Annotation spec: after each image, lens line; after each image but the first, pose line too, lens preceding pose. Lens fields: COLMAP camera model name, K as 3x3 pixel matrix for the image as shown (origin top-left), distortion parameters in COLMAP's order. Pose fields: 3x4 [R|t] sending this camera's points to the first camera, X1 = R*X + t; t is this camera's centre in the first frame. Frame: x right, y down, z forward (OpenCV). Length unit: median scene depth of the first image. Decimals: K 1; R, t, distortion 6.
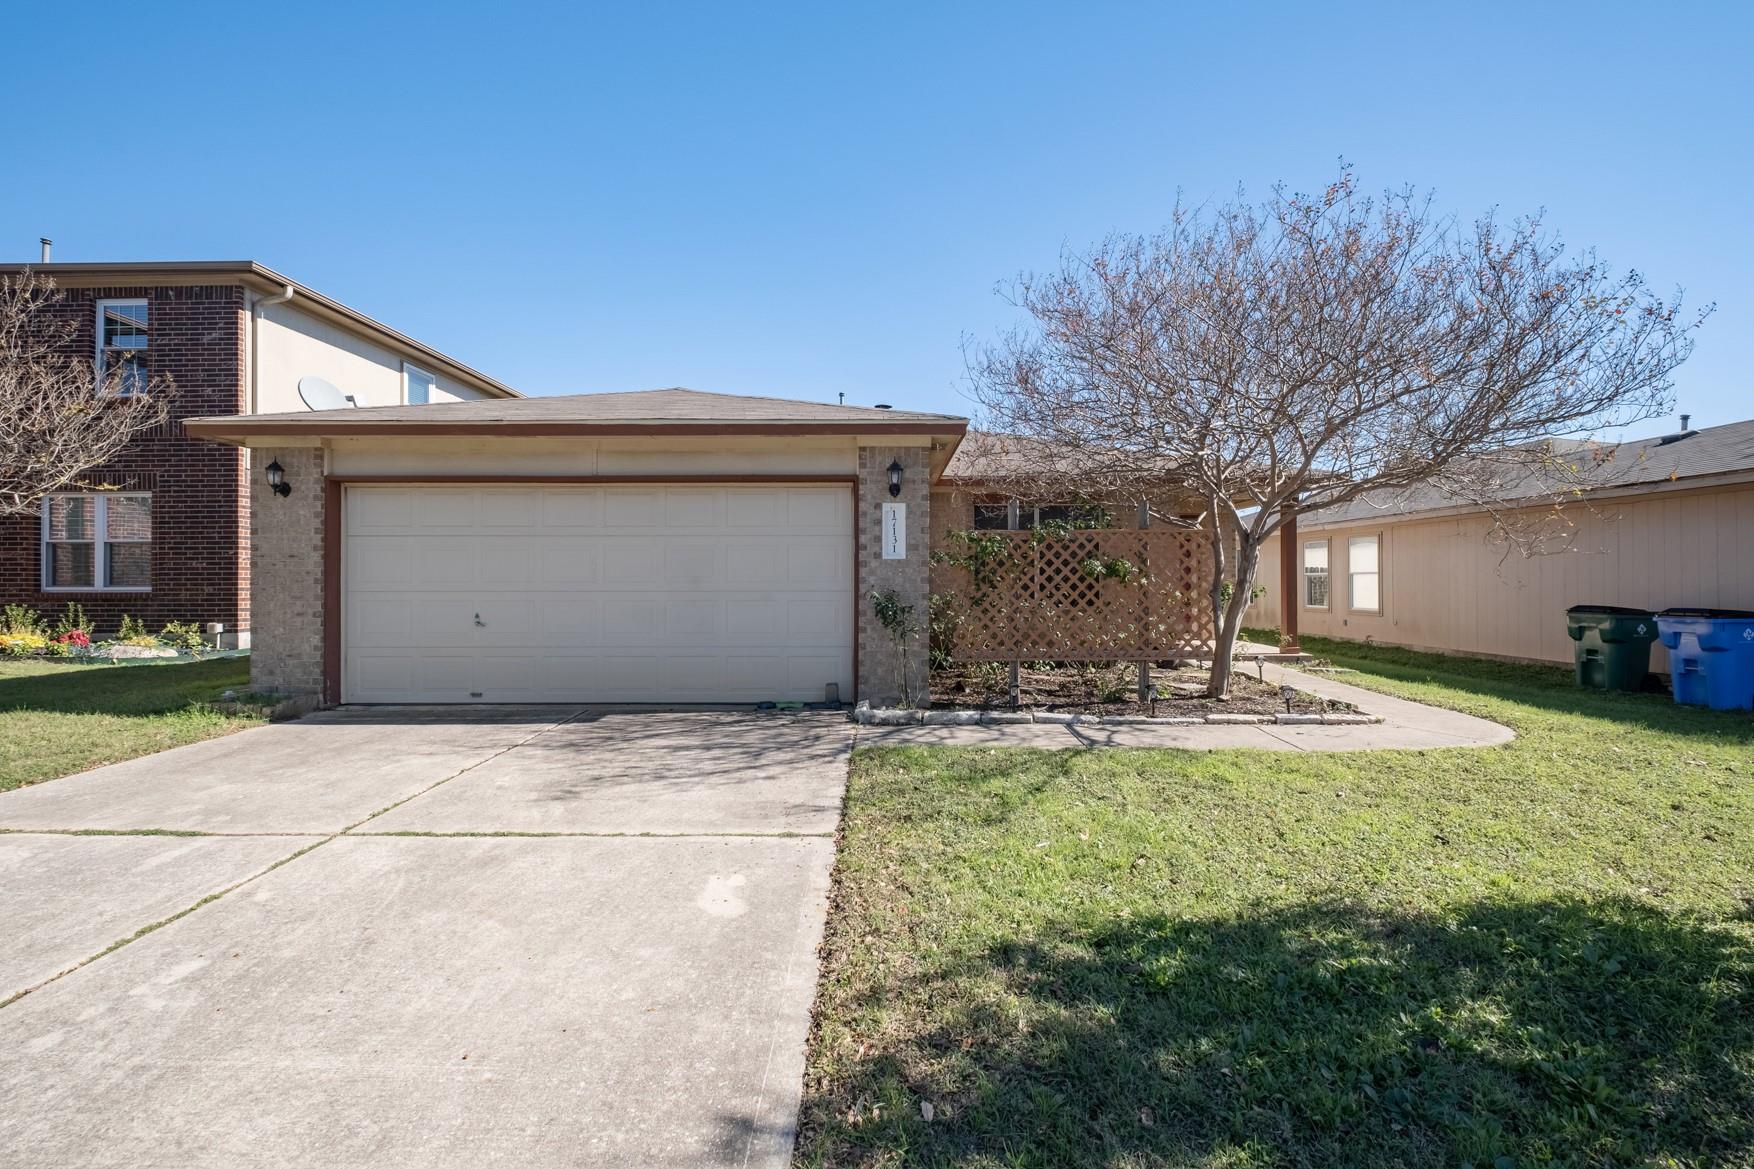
lens RADIAL K [[760.3, 0, 874.8], [0, 760.3, 574.0], [0, 0, 1]] dist [-0.002440, -0.001477]
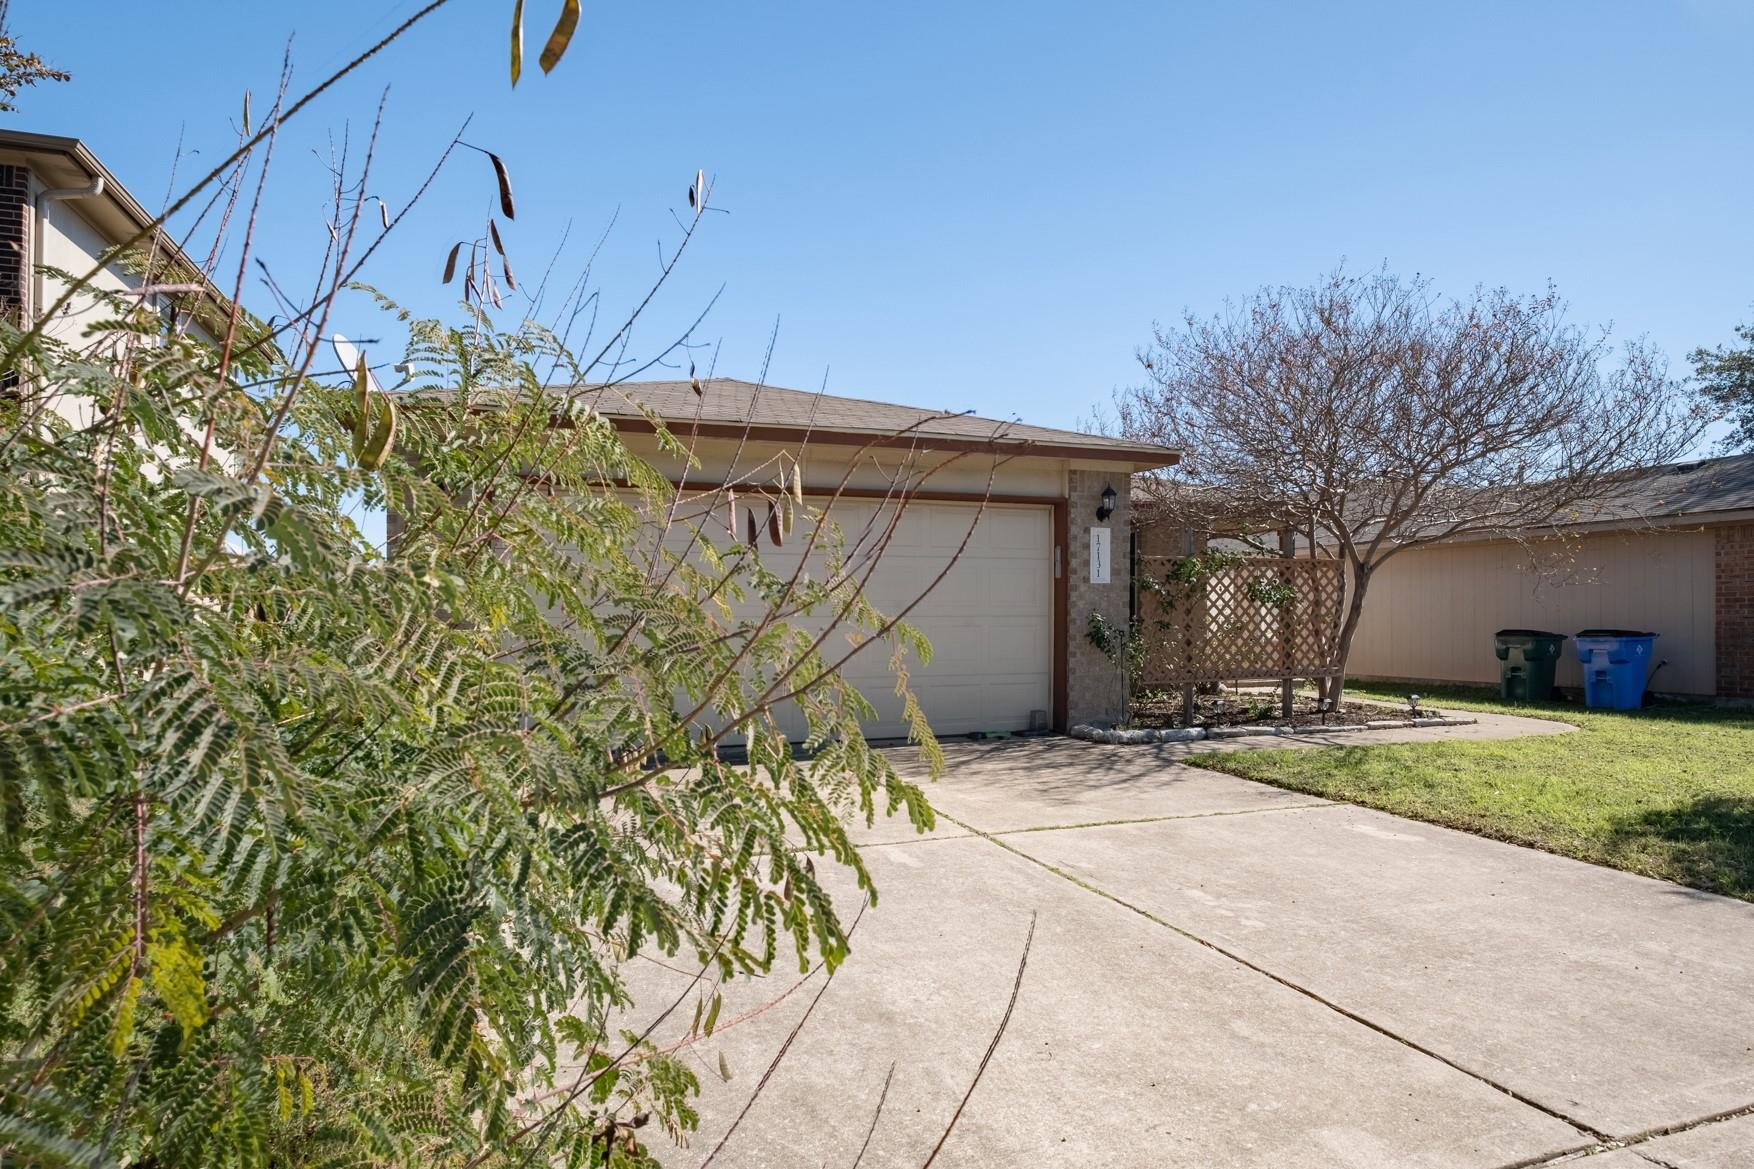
lens RADIAL K [[1005.0, 0, 877.9], [0, 1005.0, 593.4], [0, 0, 1]] dist [-0.003814, 0.000529]
pose [[0.936935, 0.005809, 0.349456, -0.698033], [-0.000167, 0.999869, -0.016173, 0.014951], [-0.349504, 0.015094, 0.936813, -0.140793]]
